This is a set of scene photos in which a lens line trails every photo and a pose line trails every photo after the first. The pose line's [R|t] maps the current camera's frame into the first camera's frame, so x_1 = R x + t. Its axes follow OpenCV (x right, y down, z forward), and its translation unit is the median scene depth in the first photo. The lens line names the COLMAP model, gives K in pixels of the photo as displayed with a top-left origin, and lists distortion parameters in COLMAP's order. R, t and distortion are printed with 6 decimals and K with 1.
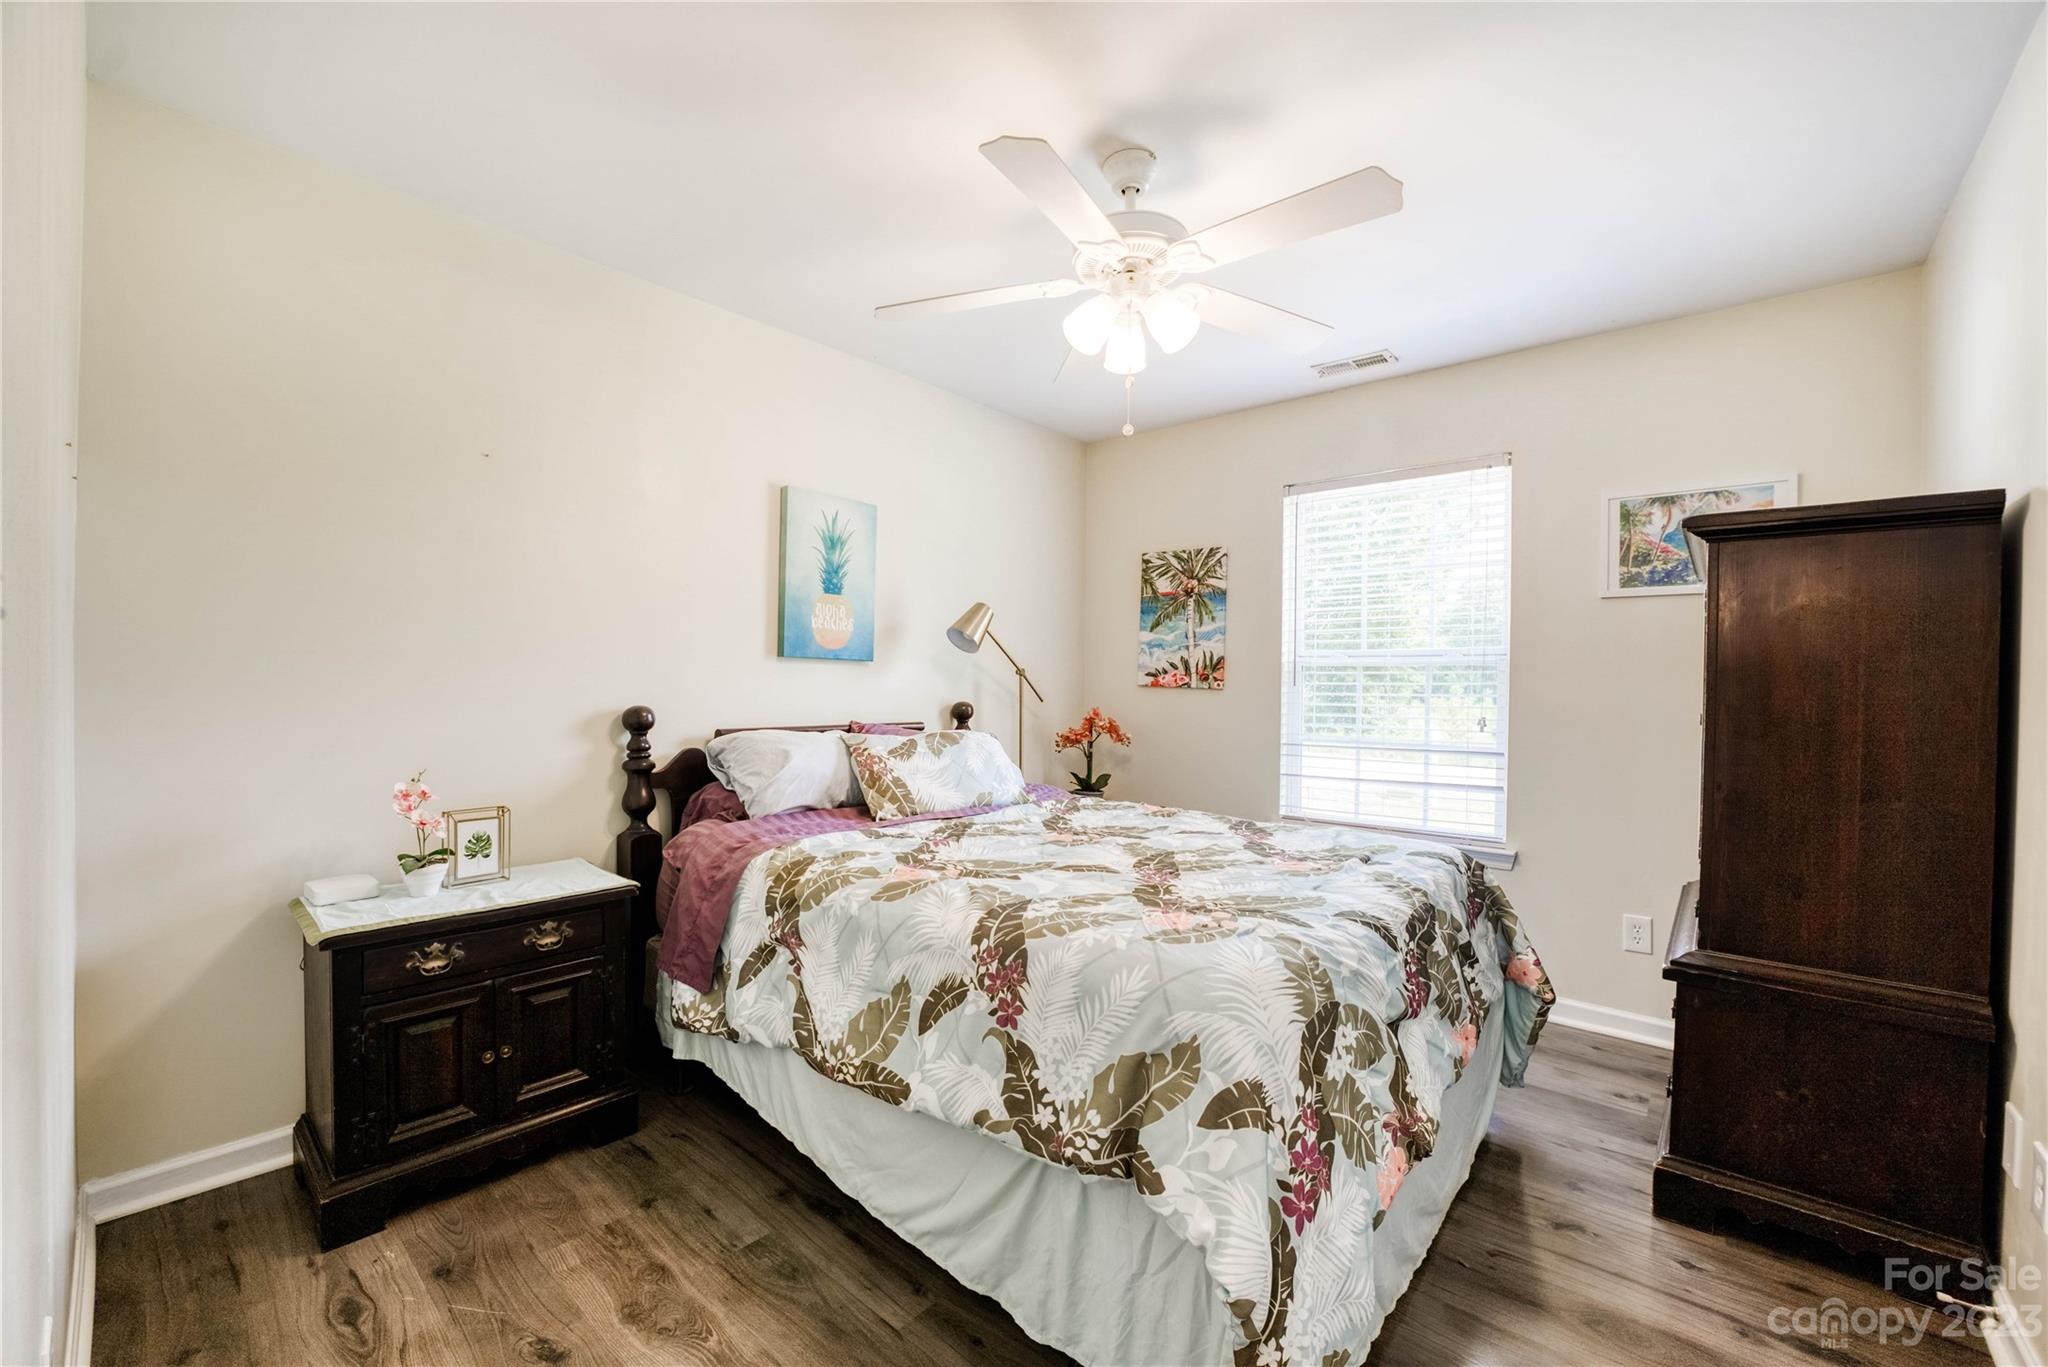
lens RADIAL K [[823.0, 0, 1012.3], [0, 823.0, 684.4], [0, 0, 1]] dist [-0.024716, 0.000267]
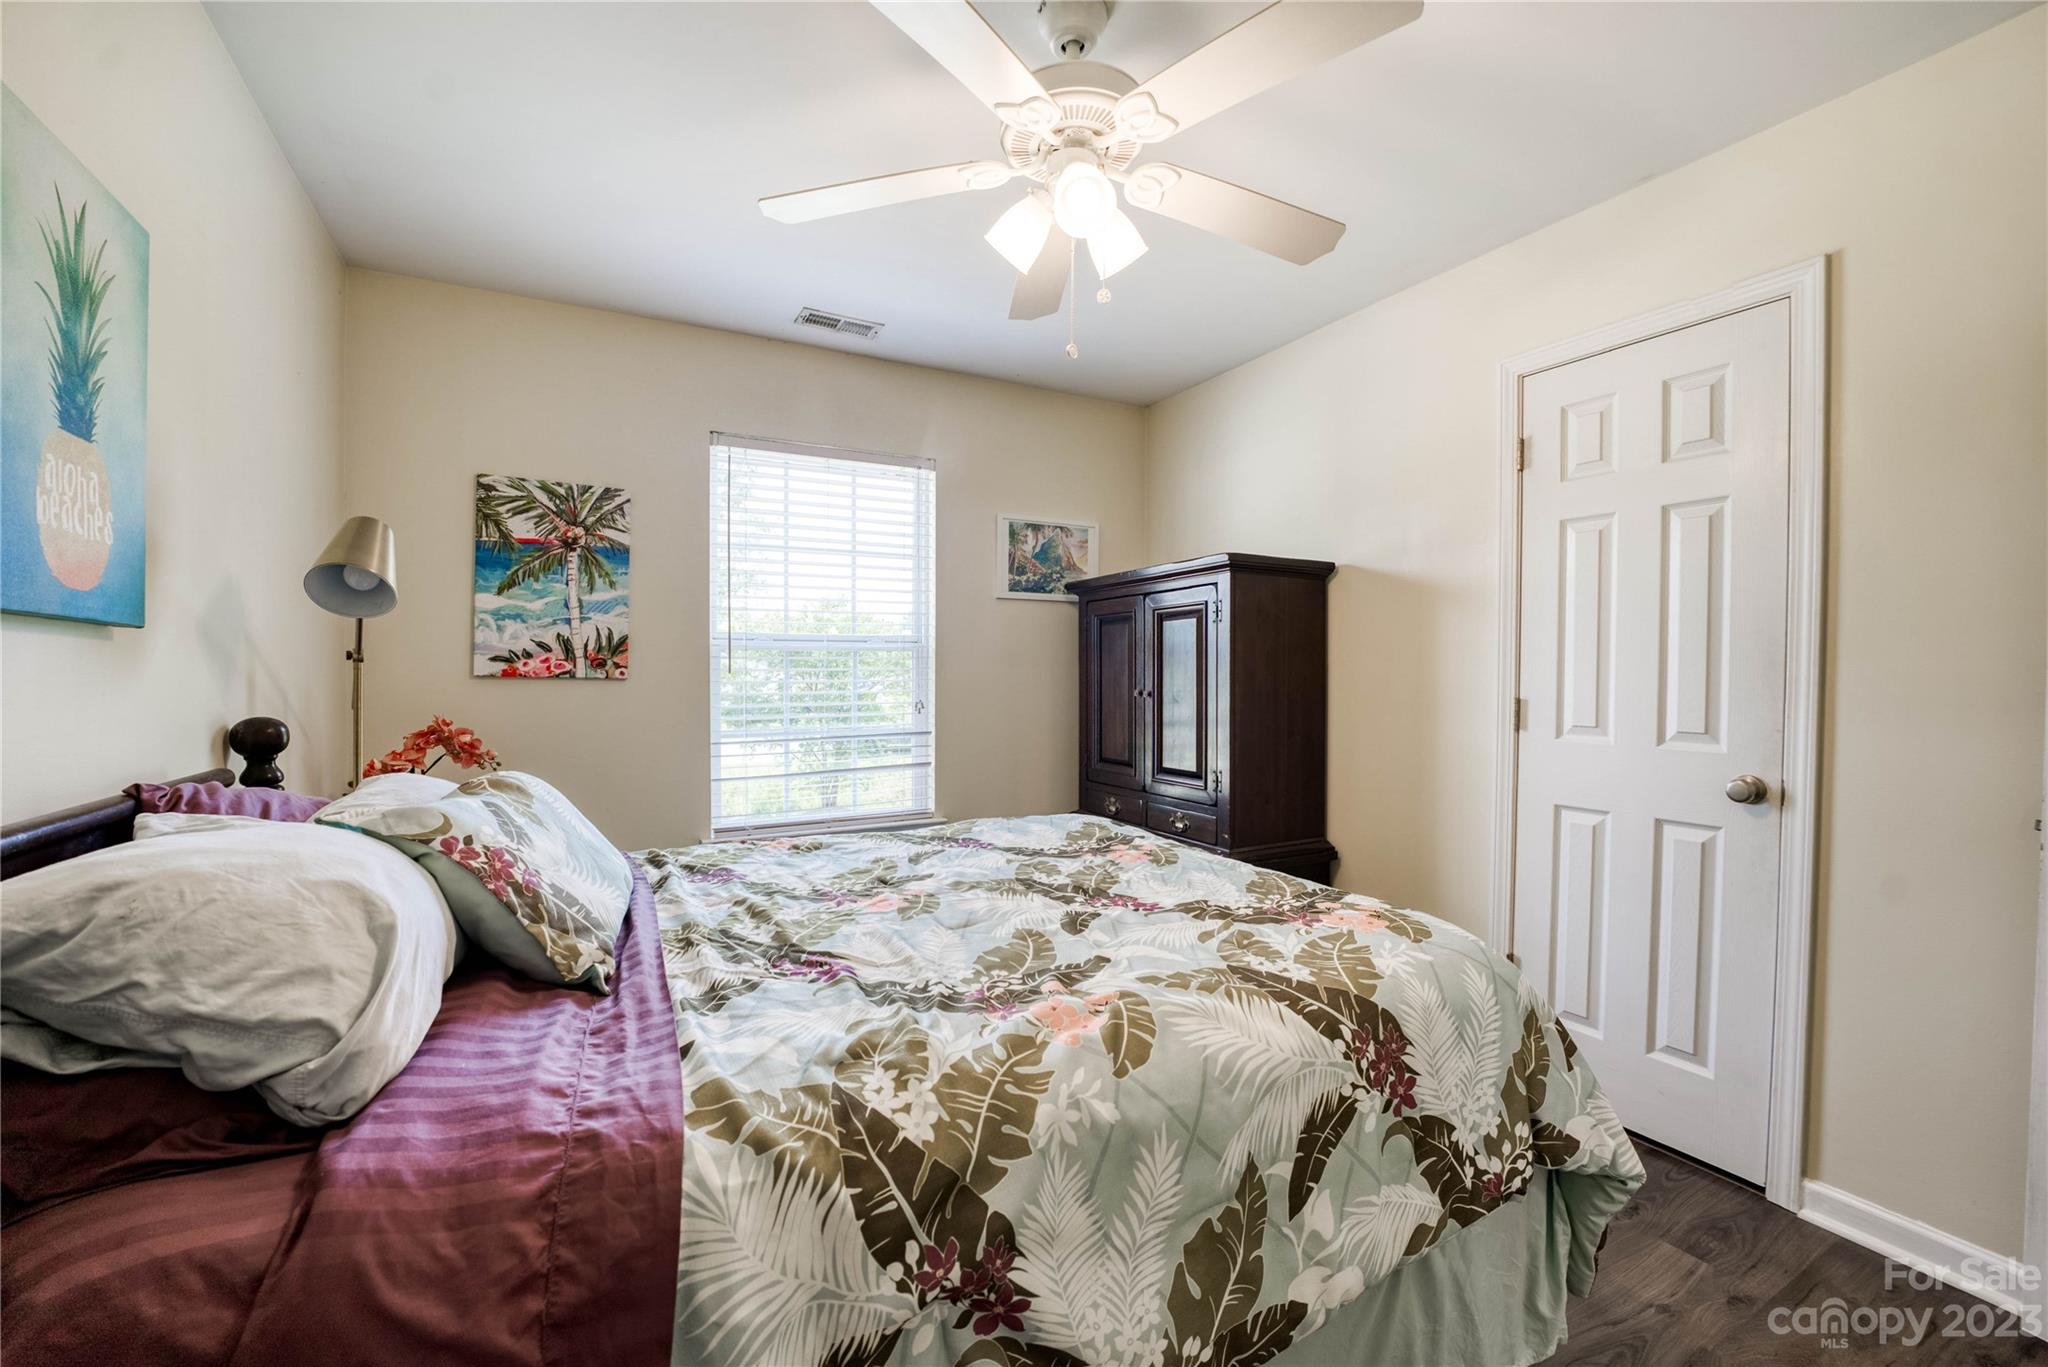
lens RADIAL K [[823.0, 0, 1012.3], [0, 823.0, 684.4], [0, 0, 1]] dist [-0.024716, 0.000267]
pose [[0.350944, -0.027813, 0.935983, -0.322536], [0.006307, 0.999606, 0.027338, -0.007389], [-0.936375, -0.003691, 0.350981, 0.402898]]
